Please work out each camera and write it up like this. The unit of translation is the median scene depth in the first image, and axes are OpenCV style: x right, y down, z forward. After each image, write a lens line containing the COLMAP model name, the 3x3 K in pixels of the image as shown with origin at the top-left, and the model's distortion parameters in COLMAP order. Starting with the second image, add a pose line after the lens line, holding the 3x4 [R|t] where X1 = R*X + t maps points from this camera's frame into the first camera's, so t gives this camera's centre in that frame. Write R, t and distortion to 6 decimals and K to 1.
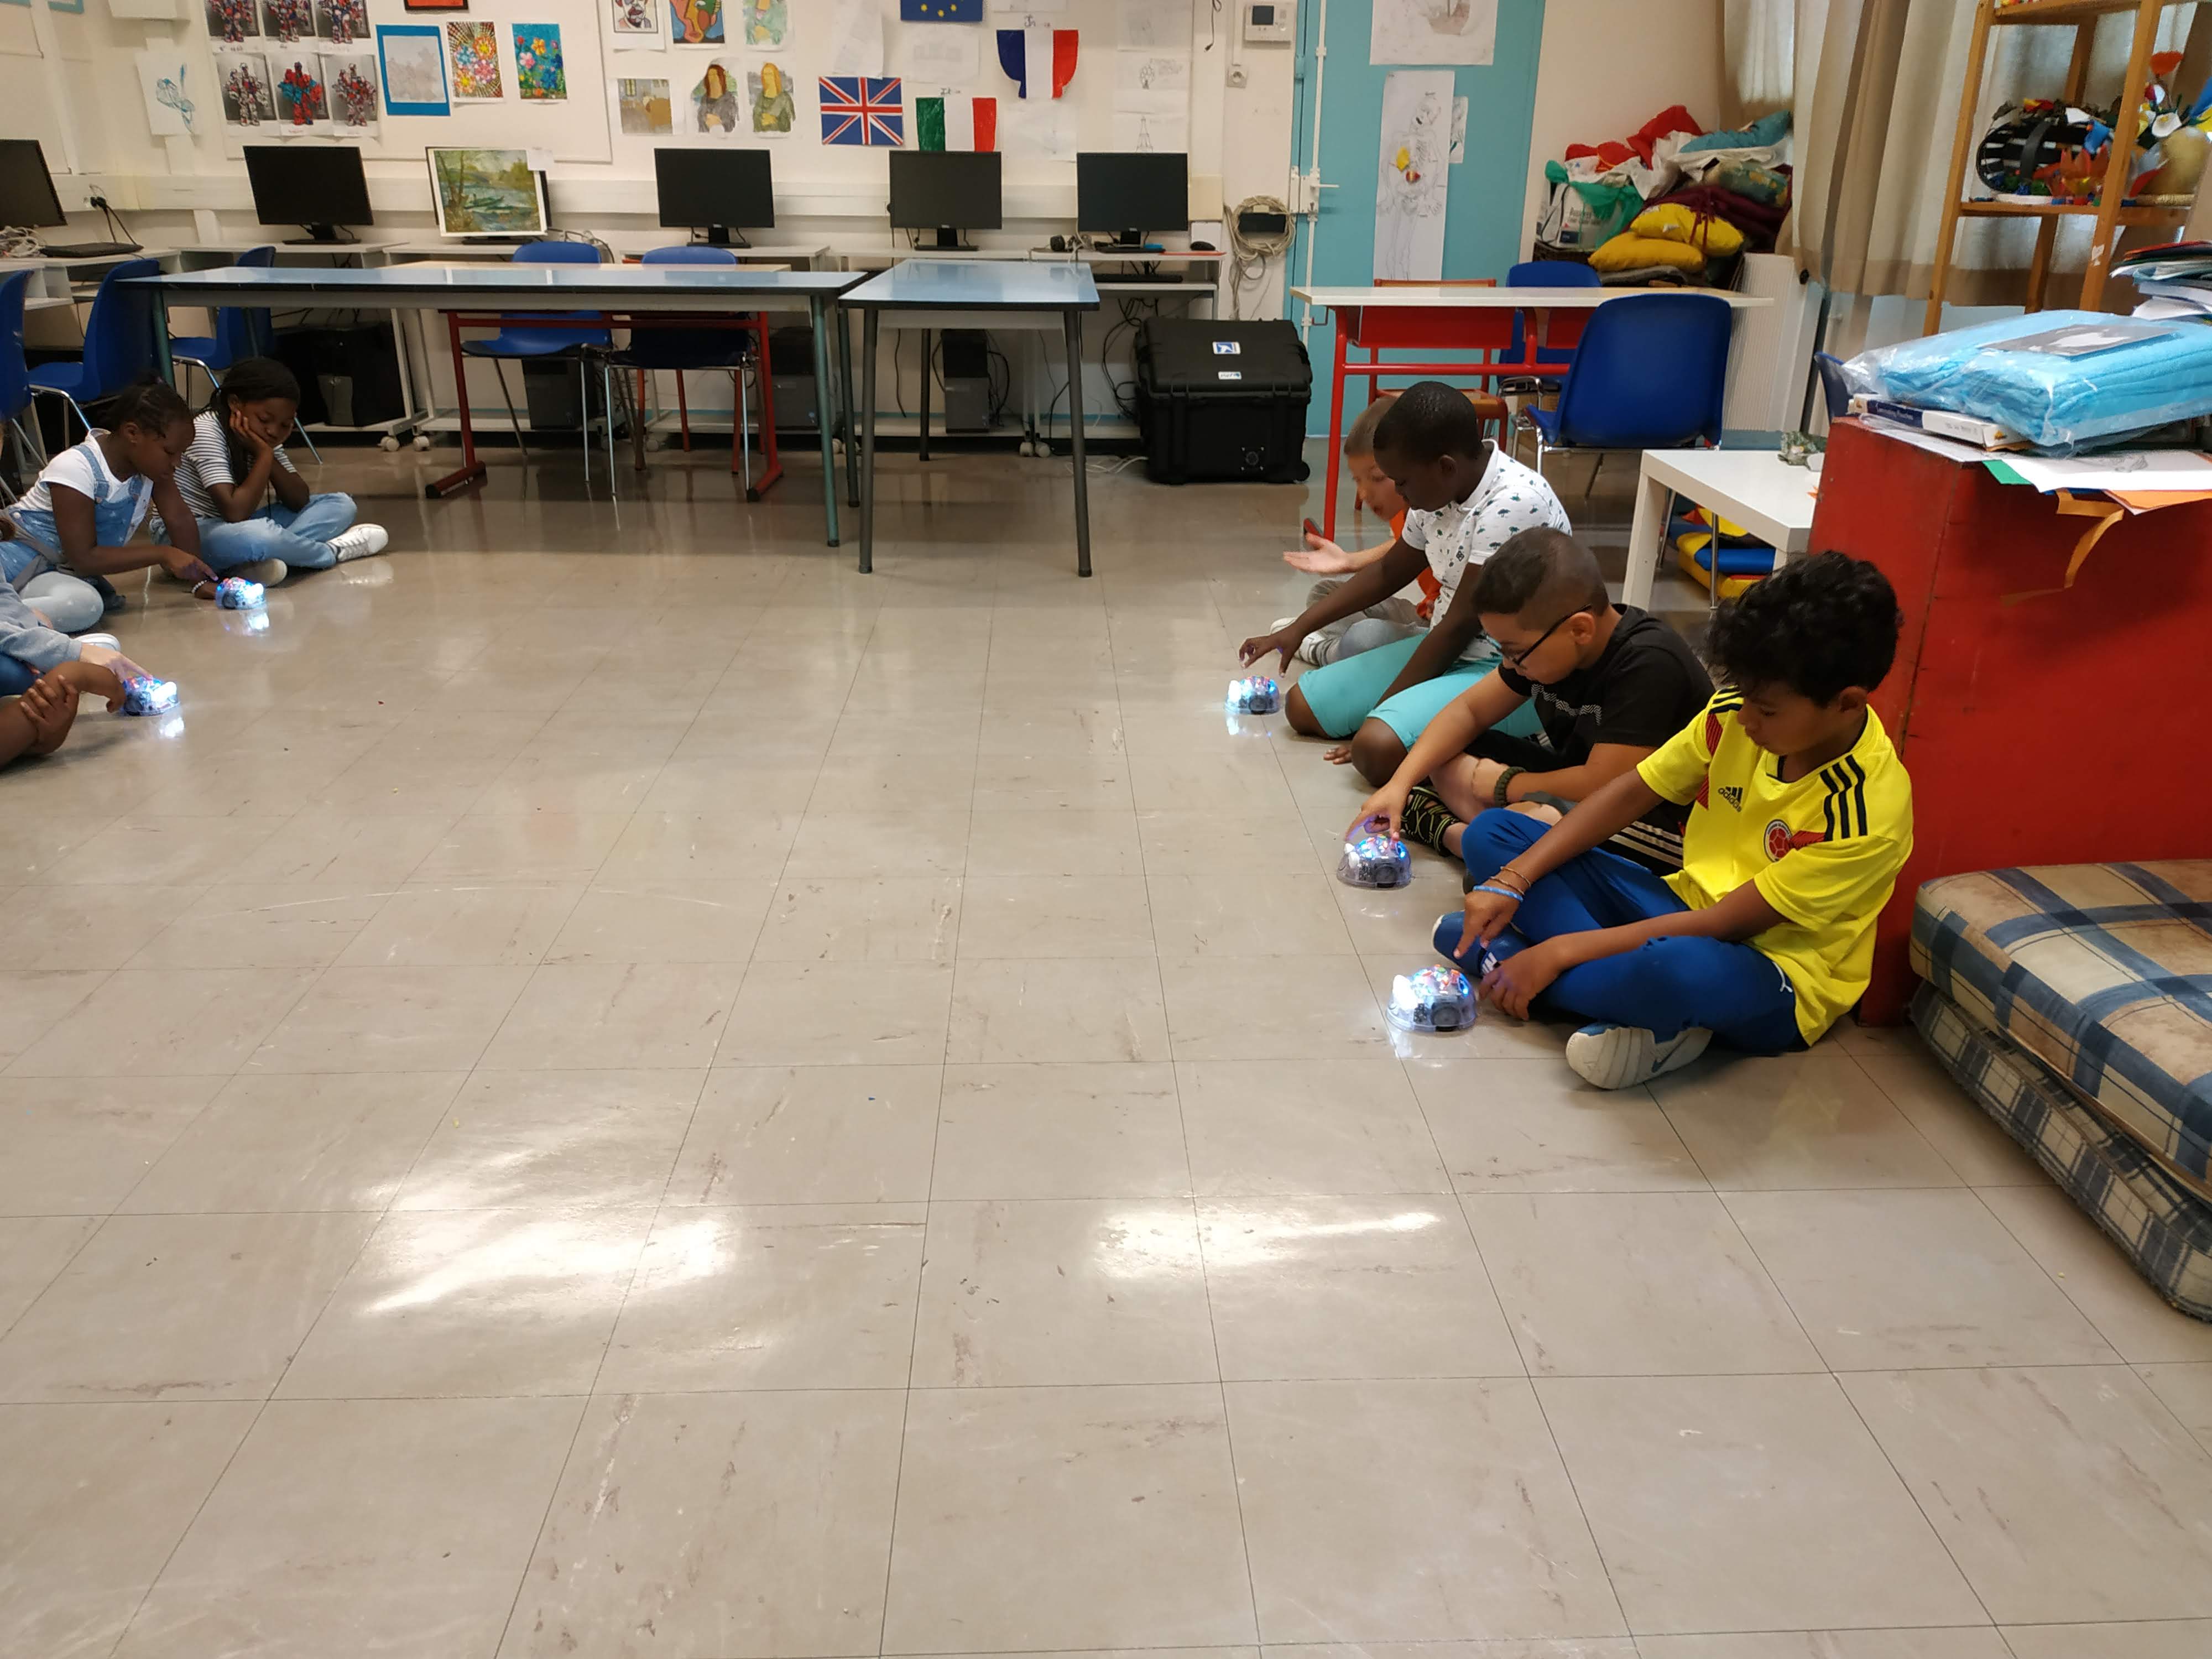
lens RADIAL K [[1651.8, 0, 1095.2], [0, 1651.8, 821.8], [0, 0, 1]] dist [0.010138, 0.004911]
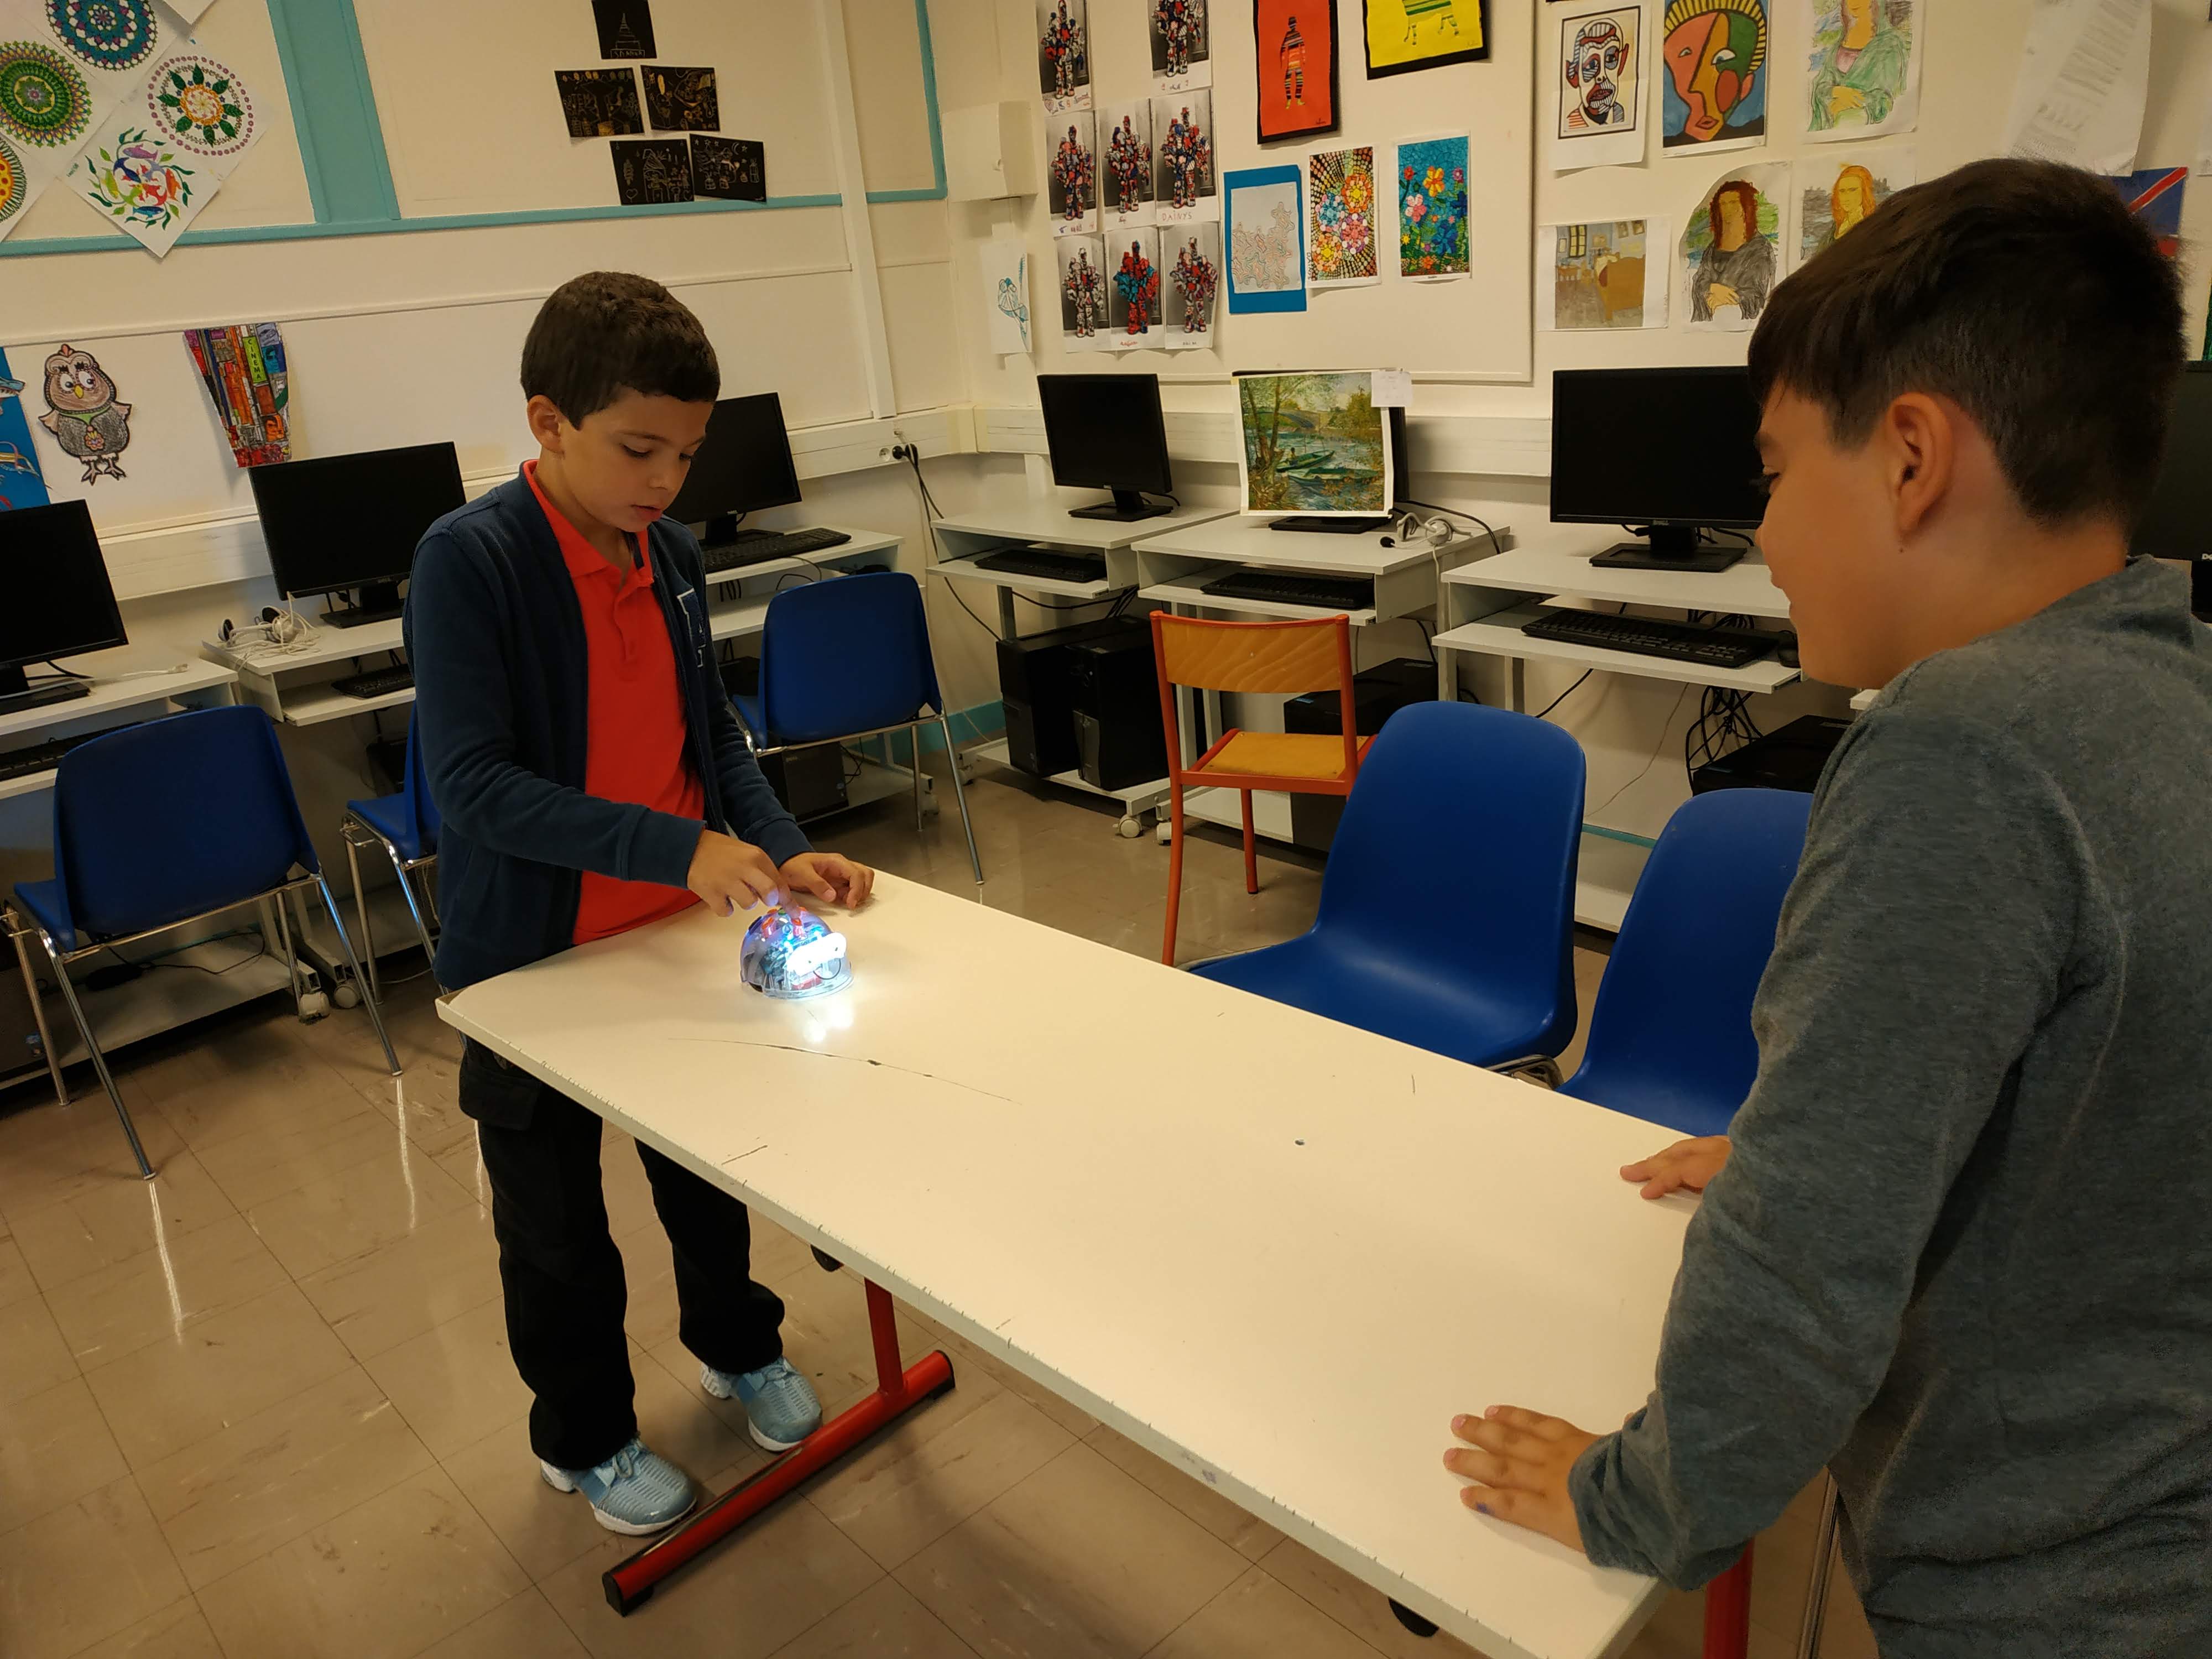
lens RADIAL K [[1651.8, 0, 1108.8], [0, 1651.8, 835.9], [0, 0, 1]] dist [0.010138, 0.004911]
pose [[0.654611, 0.197548, -0.729698, 0.033340], [-0.198598, 0.976288, 0.086144, -0.282637], [0.729413, 0.088526, 0.678321, 0.571062]]
